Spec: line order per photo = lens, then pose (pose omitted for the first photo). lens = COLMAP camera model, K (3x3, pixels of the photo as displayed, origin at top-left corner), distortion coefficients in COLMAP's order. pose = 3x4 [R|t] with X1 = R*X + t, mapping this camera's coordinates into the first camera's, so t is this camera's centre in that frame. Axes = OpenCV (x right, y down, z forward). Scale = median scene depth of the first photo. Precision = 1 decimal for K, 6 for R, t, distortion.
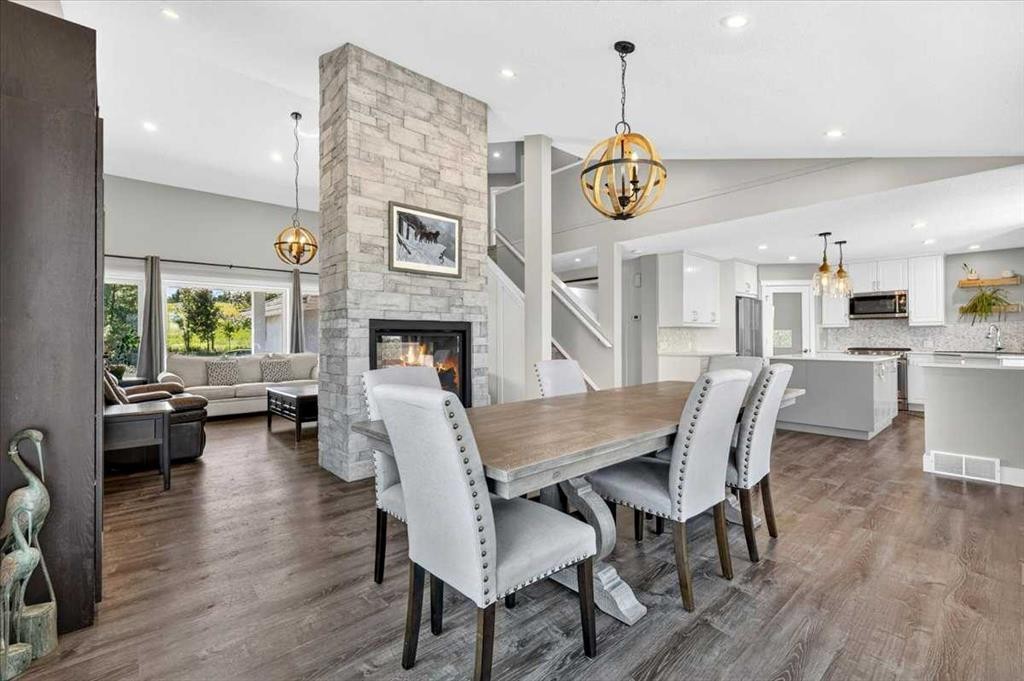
lens RADIAL K [[448.2, 0, 514.2], [0, 448.2, 338.4], [0, 0, 1]] dist [0.012908, -0.000101]
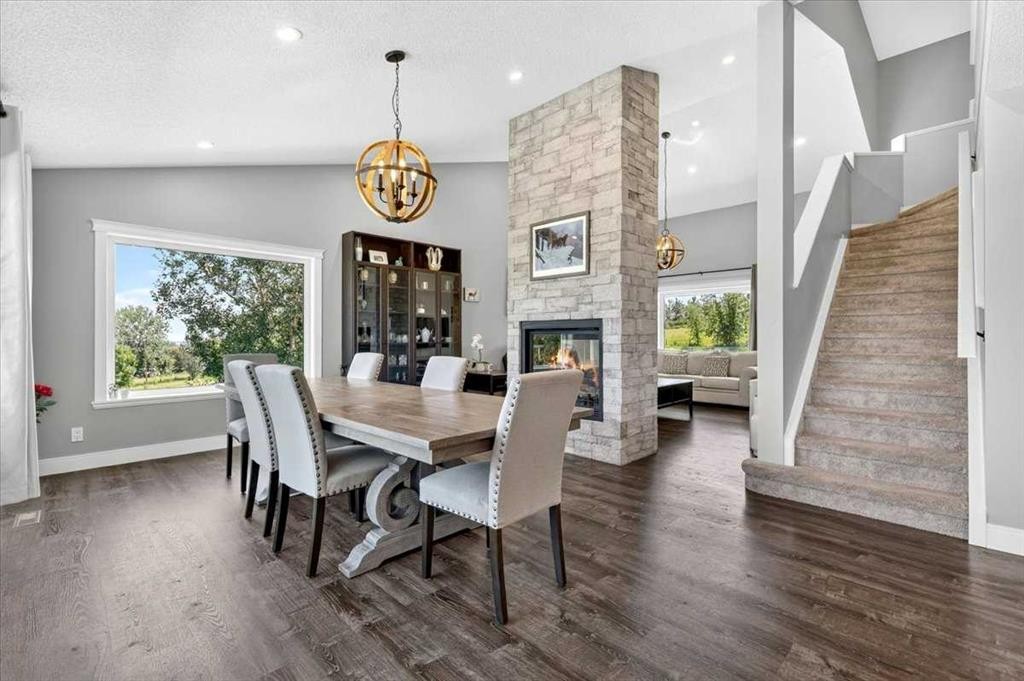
lens RADIAL K [[449.7, 0, 512.0], [0, 449.7, 340.5], [0, 0, 1]] dist [0.012979, 0.000005]
pose [[0.040135, 0.013059, -0.999109, 0.900840], [0.000267, 0.999914, 0.013080, -0.003931], [0.999194, -0.000792, 0.040128, 0.846551]]
